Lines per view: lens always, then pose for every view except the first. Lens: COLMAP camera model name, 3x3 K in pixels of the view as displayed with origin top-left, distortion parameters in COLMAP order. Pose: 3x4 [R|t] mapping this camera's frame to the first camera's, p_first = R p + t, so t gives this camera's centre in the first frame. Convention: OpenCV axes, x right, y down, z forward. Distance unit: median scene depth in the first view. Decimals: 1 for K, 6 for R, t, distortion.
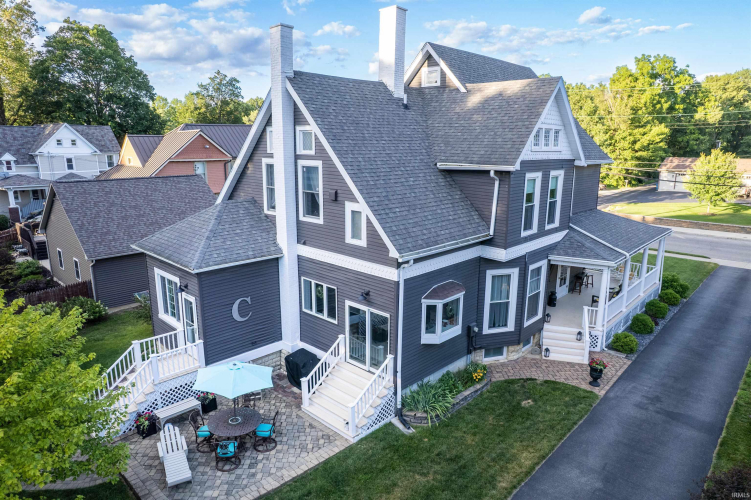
lens RADIAL K [[476.6, 0, 375.5], [0, 476.6, 250.0], [0, 0, 1]] dist [-0.002996, 0.001312]
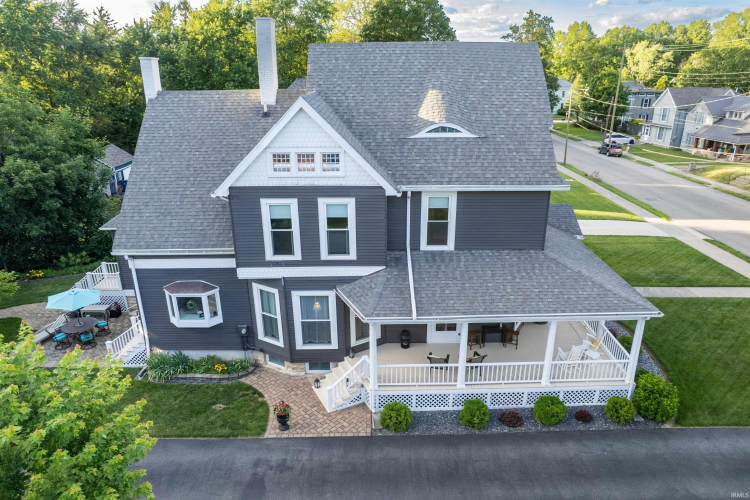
lens RADIAL K [[475.9, 0, 375.0], [0, 475.9, 250.0], [0, 0, 1]] dist [-0.002996, 0.001312]
pose [[0.680725, 0.244134, -0.690660, 1.108254], [-0.144350, 0.969050, 0.200265, -0.272178], [0.718175, -0.036629, 0.694897, 0.457167]]
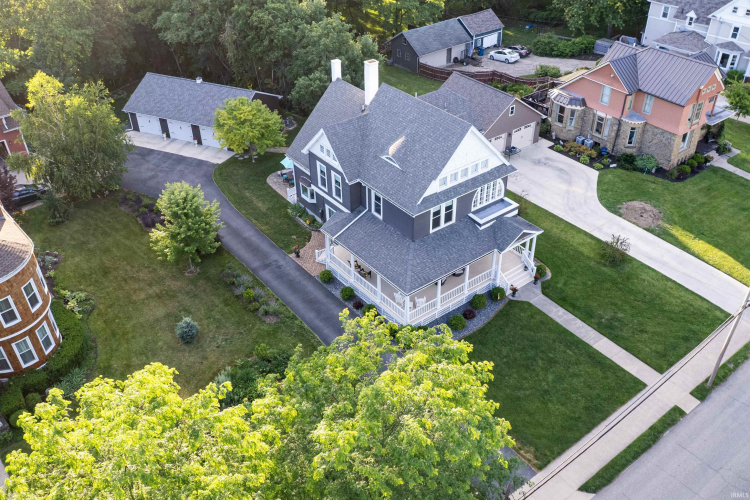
lens RADIAL K [[623.9, 0, 396.8], [0, 623.9, 250.0], [0, 0, 1]] dist [-0.007758, -0.005825]
pose [[-0.139542, 0.578057, -0.803977, 2.610868], [-0.211395, 0.775812, 0.594498, -1.512240], [0.967388, 0.252914, 0.013940, 1.339792]]
